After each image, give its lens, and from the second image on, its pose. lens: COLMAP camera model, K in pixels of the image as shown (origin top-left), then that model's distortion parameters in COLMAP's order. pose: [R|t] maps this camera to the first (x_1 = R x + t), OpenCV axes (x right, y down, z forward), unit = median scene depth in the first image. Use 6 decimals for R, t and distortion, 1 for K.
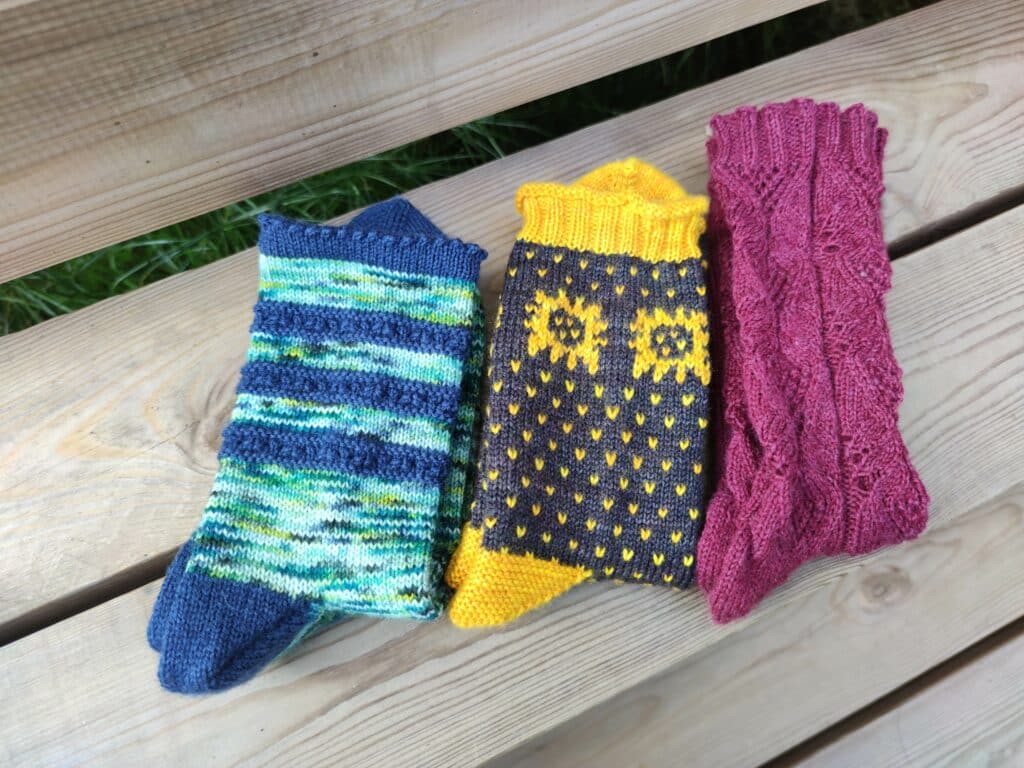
lens RADIAL K [[775.7, 0, 515.7], [0, 775.7, 365.0], [0, 0, 1]] dist [-0.006589, -0.007864]
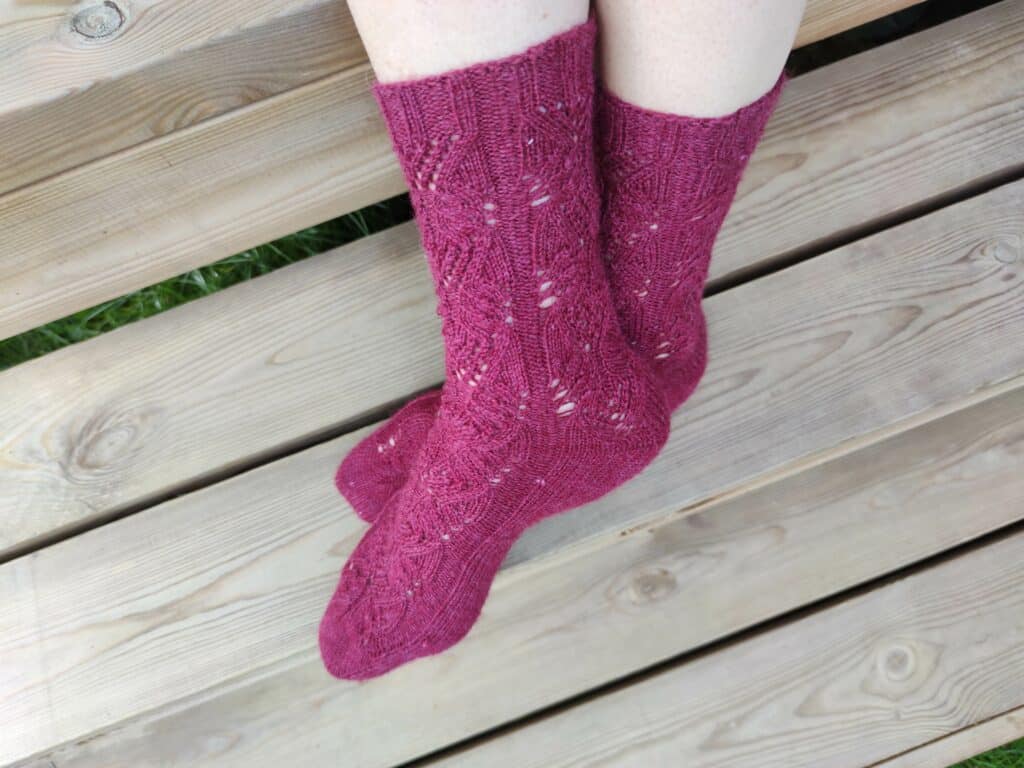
lens RADIAL K [[782.7, 0, 511.4], [0, 782.7, 375.5], [0, 0, 1]] dist [0.011057, -0.033311]
pose [[0.989189, 0.040485, -0.140948, 0.603165], [-0.030577, 0.996953, 0.071768, -0.190535], [0.143424, -0.066682, 0.987412, -0.357801]]
